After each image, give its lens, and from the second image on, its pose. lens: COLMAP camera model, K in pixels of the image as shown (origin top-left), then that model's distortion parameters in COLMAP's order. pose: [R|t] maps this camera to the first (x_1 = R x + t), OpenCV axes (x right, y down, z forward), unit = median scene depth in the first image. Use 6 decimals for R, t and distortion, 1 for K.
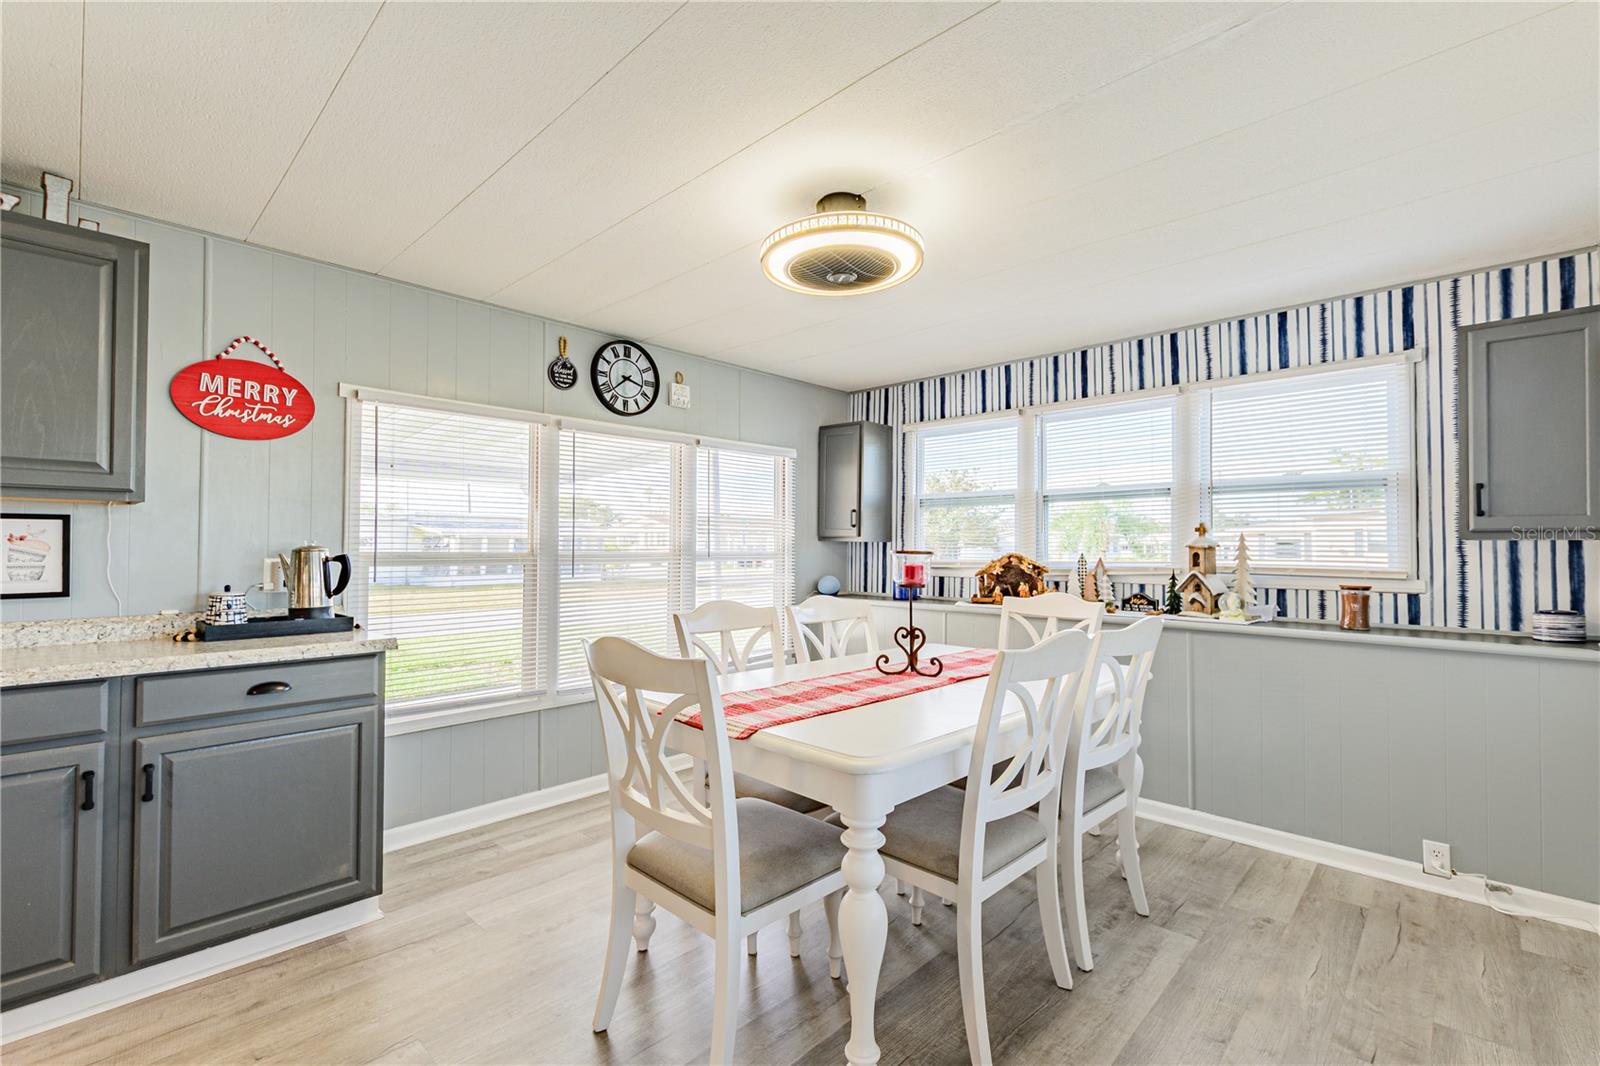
lens RADIAL K [[697.3, 0, 800.4], [0, 697.3, 536.4], [0, 0, 1]] dist [0.002502, -0.002322]
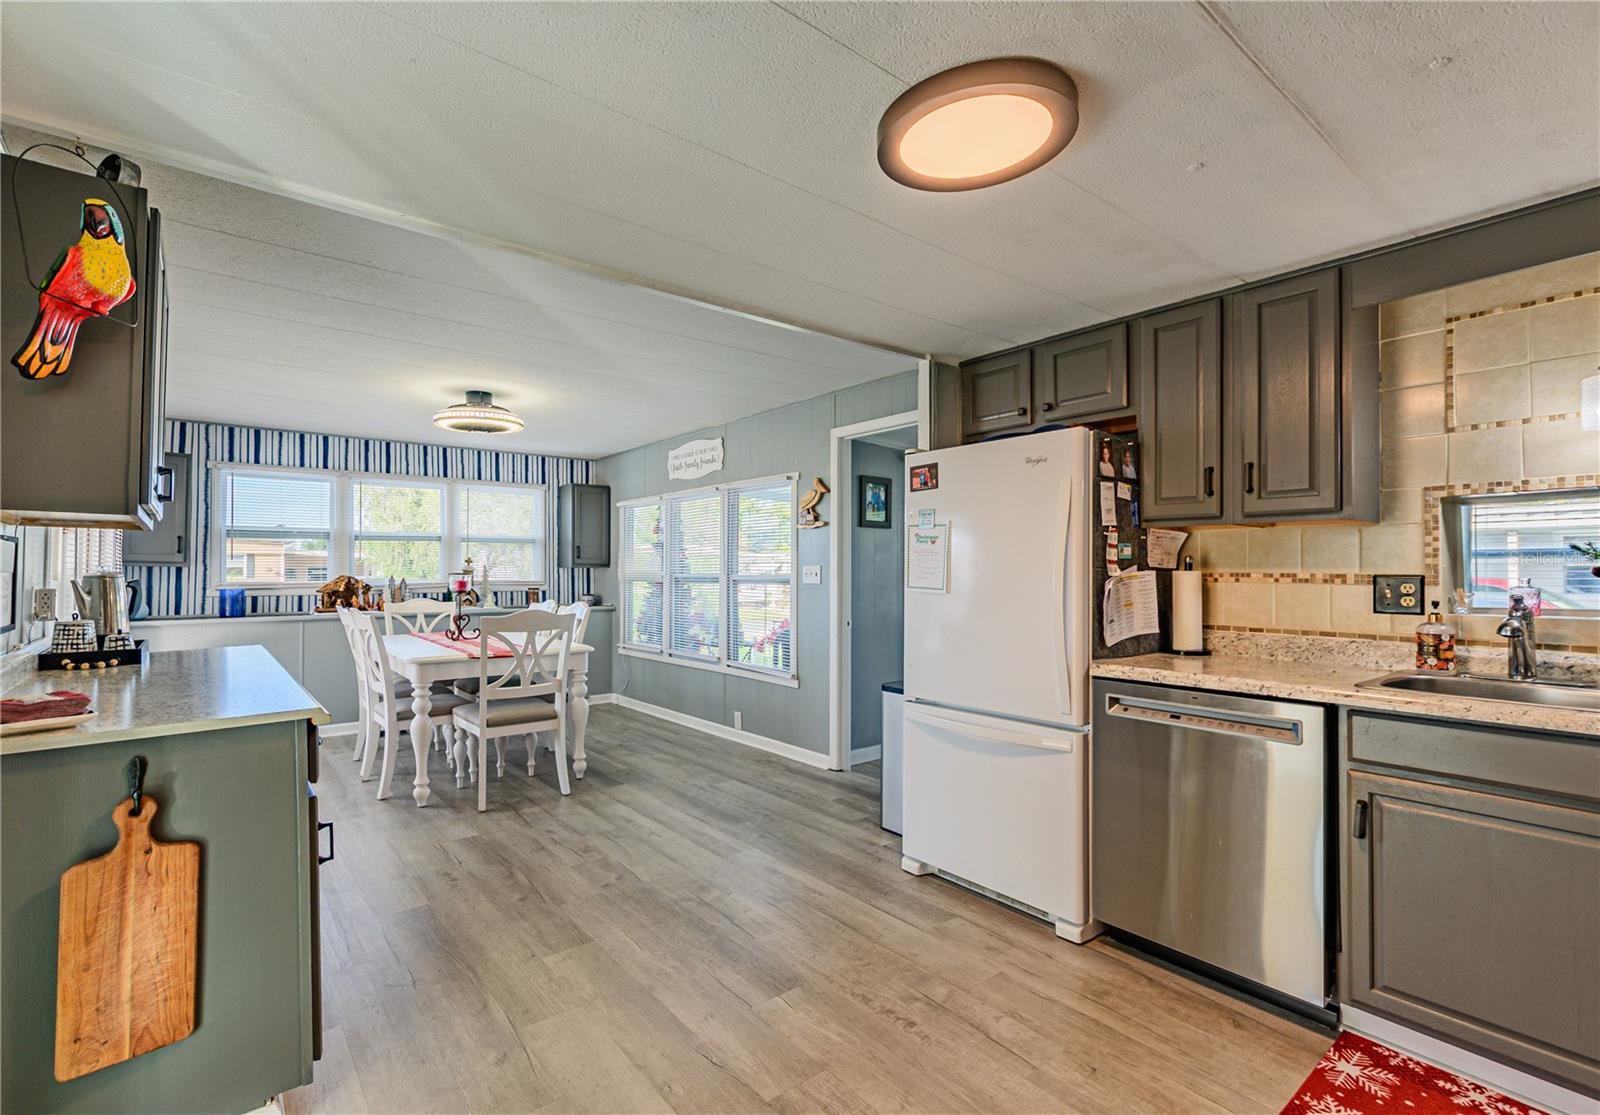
lens RADIAL K [[730.2, 0, 757.2], [0, 730.2, 560.5], [0, 0, 1]] dist [0.003206, -0.002035]
pose [[0.155674, 0.011862, 0.987737, -1.572484], [-0.013562, 0.999859, -0.009870, -0.004044], [-0.987715, -0.011859, 0.155813, -0.074769]]
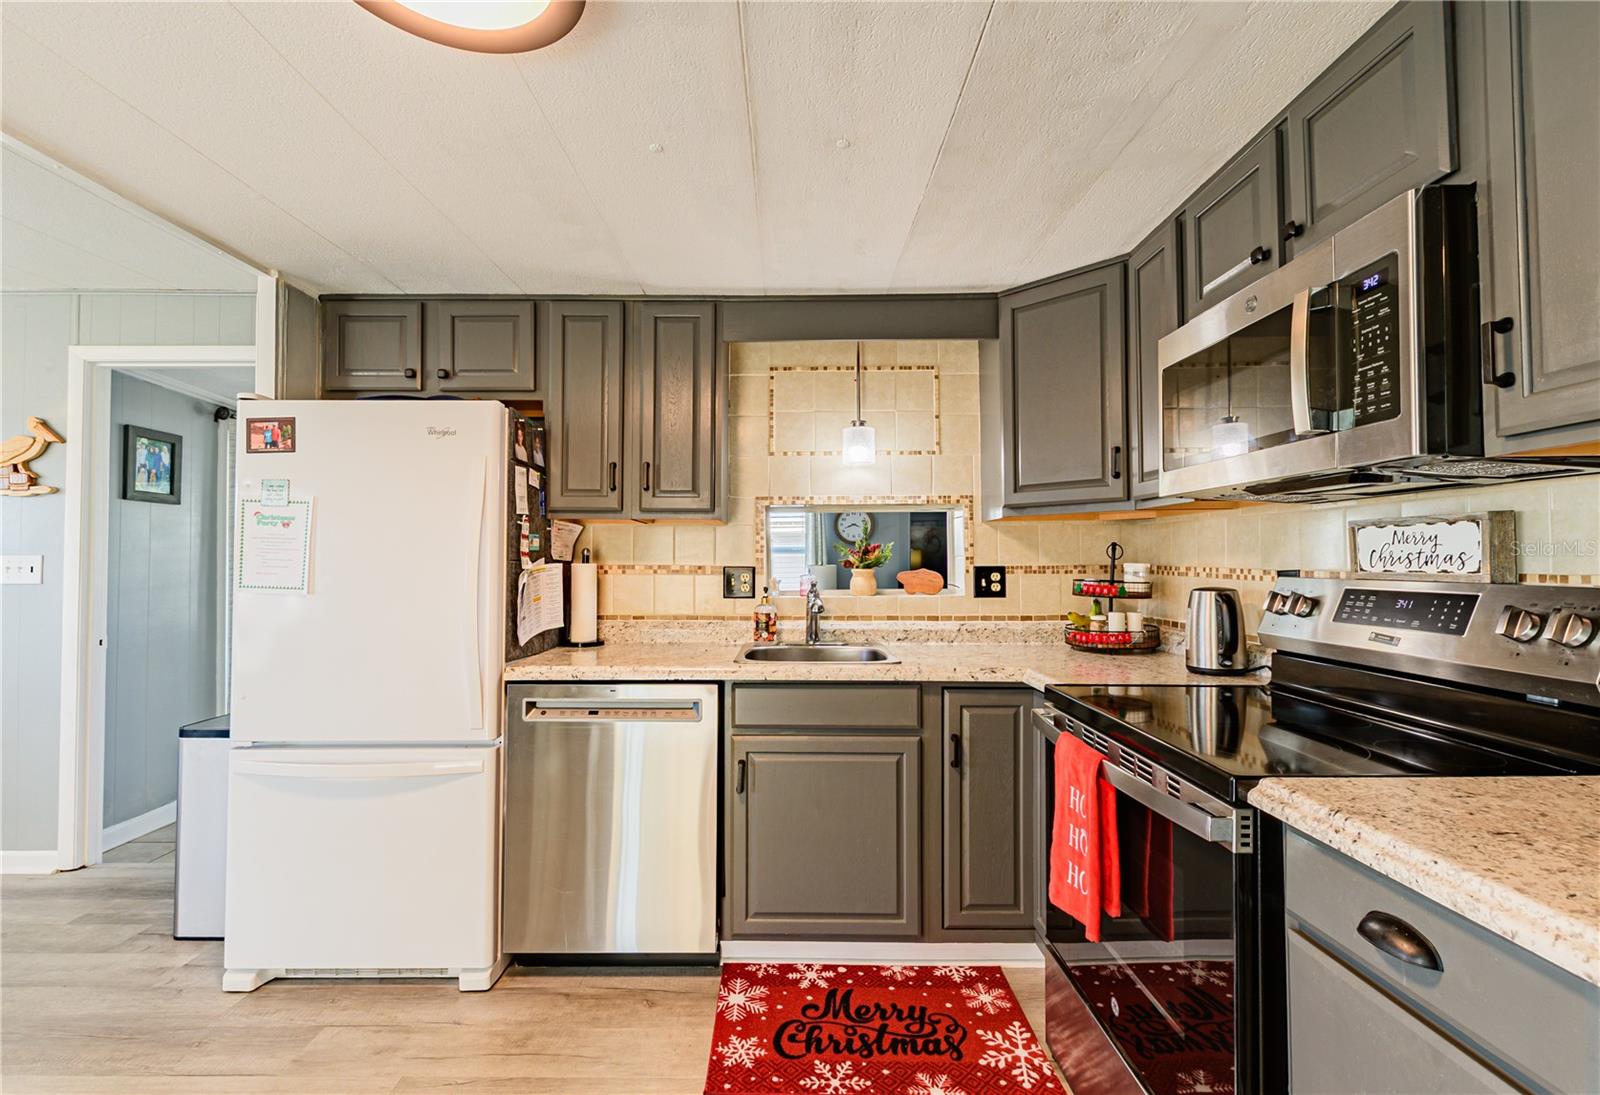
lens RADIAL K [[710.8, 0, 789.9], [0, 710.8, 550.4], [0, 0, 1]] dist [0.008414, -0.003709]
pose [[-0.691484, 0.010089, 0.722322, -1.394154], [-0.010649, 0.999651, -0.024157, -0.004946], [-0.722314, -0.024396, -0.691135, -0.021181]]
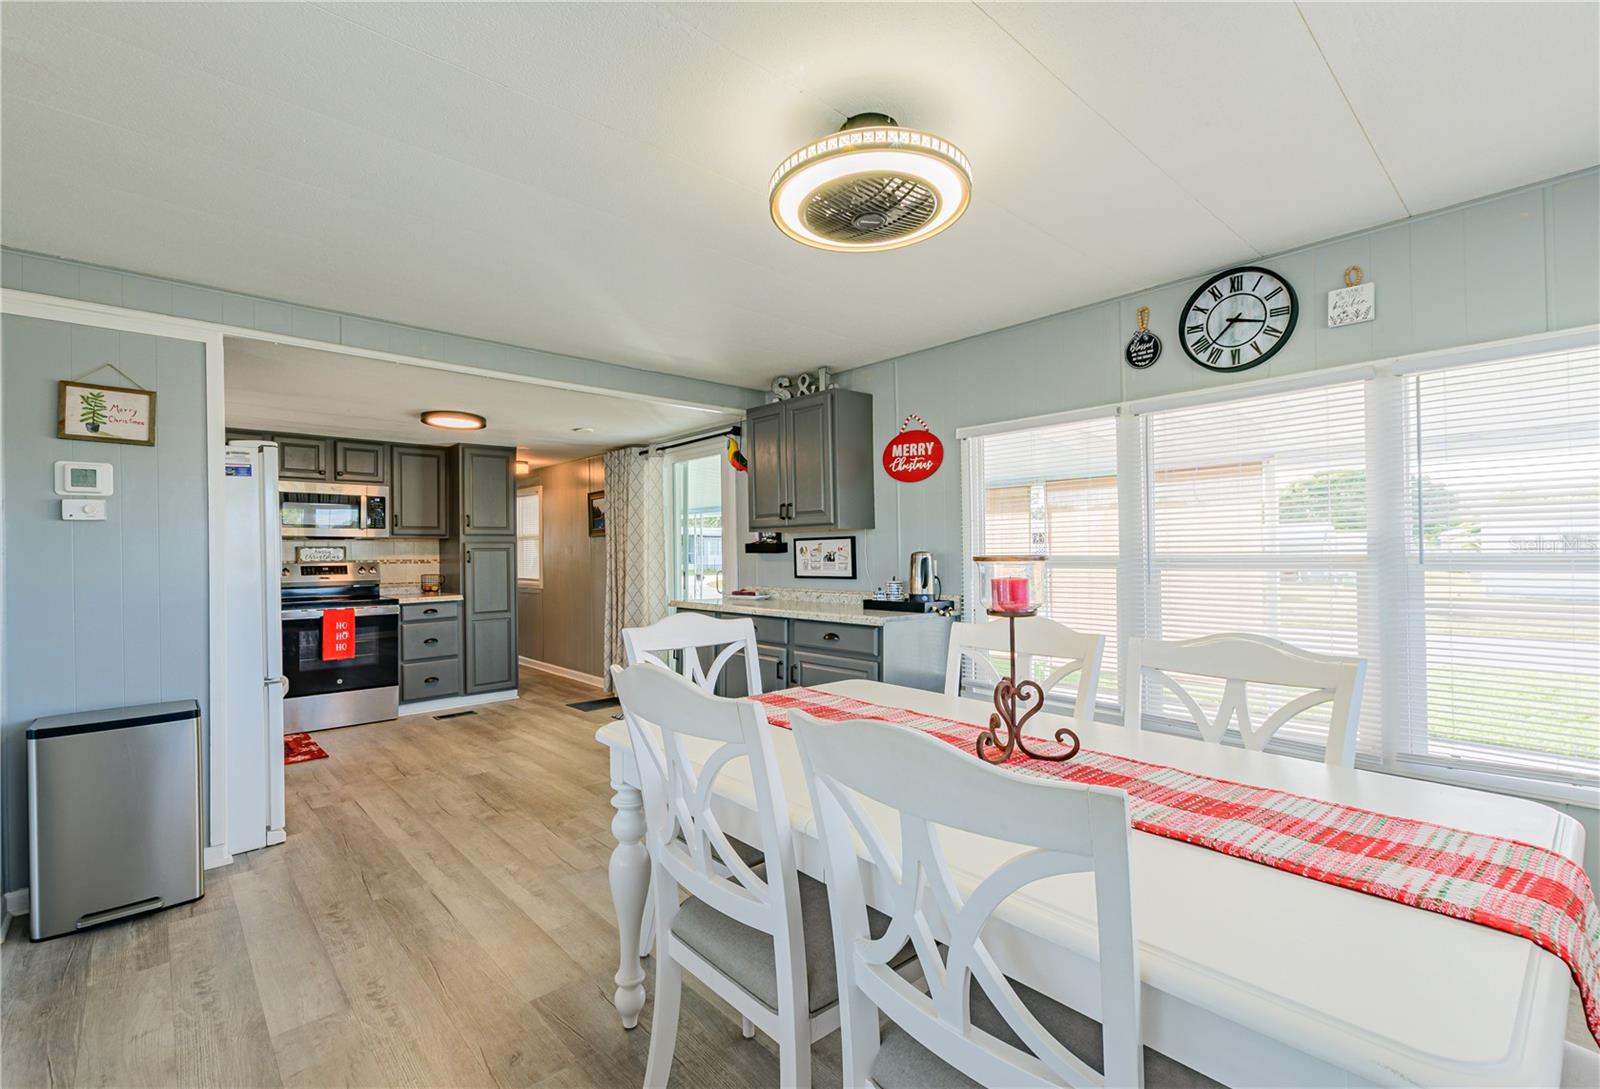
lens RADIAL K [[710.8, 0, 777.9], [0, 710.8, 550.9], [0, 0, 1]] dist [0.008414, -0.003709]
pose [[-0.083478, -0.005052, -0.996497, 0.772629], [0.025338, 0.999653, -0.007190, 0.015244], [0.996187, -0.025850, -0.083321, 0.818530]]
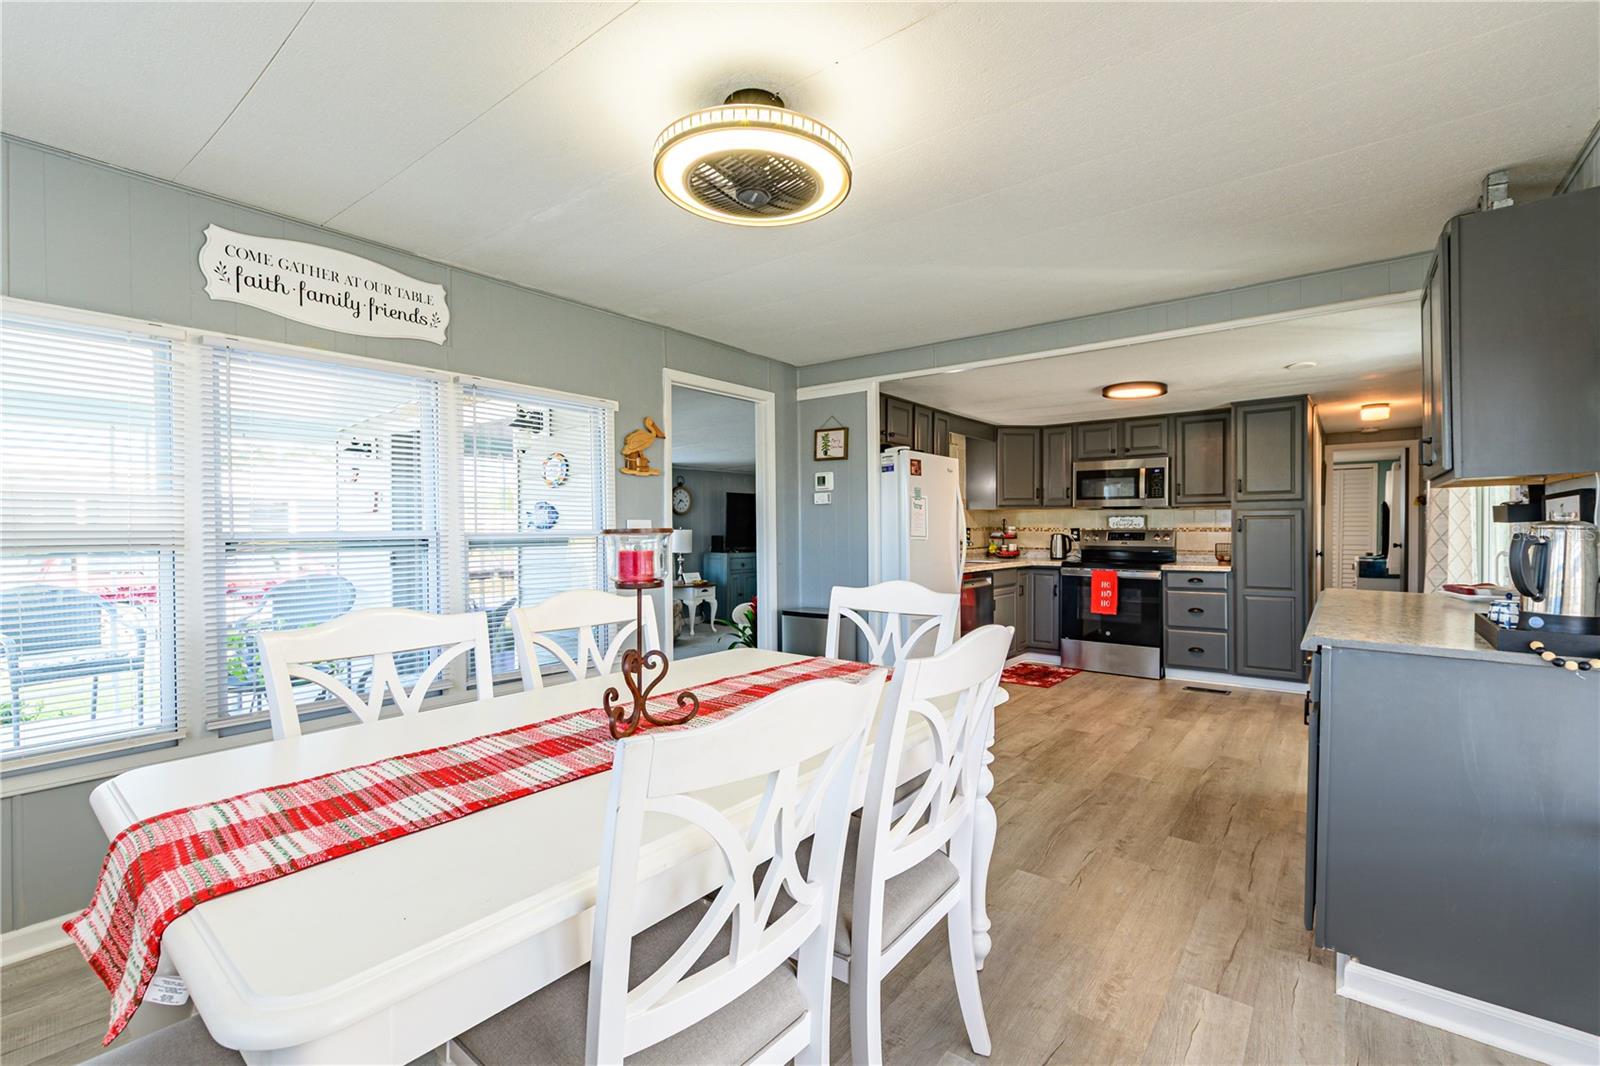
lens RADIAL K [[697.3, 0, 791.9], [0, 697.3, 537.8], [0, 0, 1]] dist [0.002502, -0.002322]
pose [[-0.995875, 0.002395, -0.090702, 0.077223], [0.002515, 0.999996, -0.001214, 0.029300], [0.090699, -0.001437, -0.995877, 1.570980]]
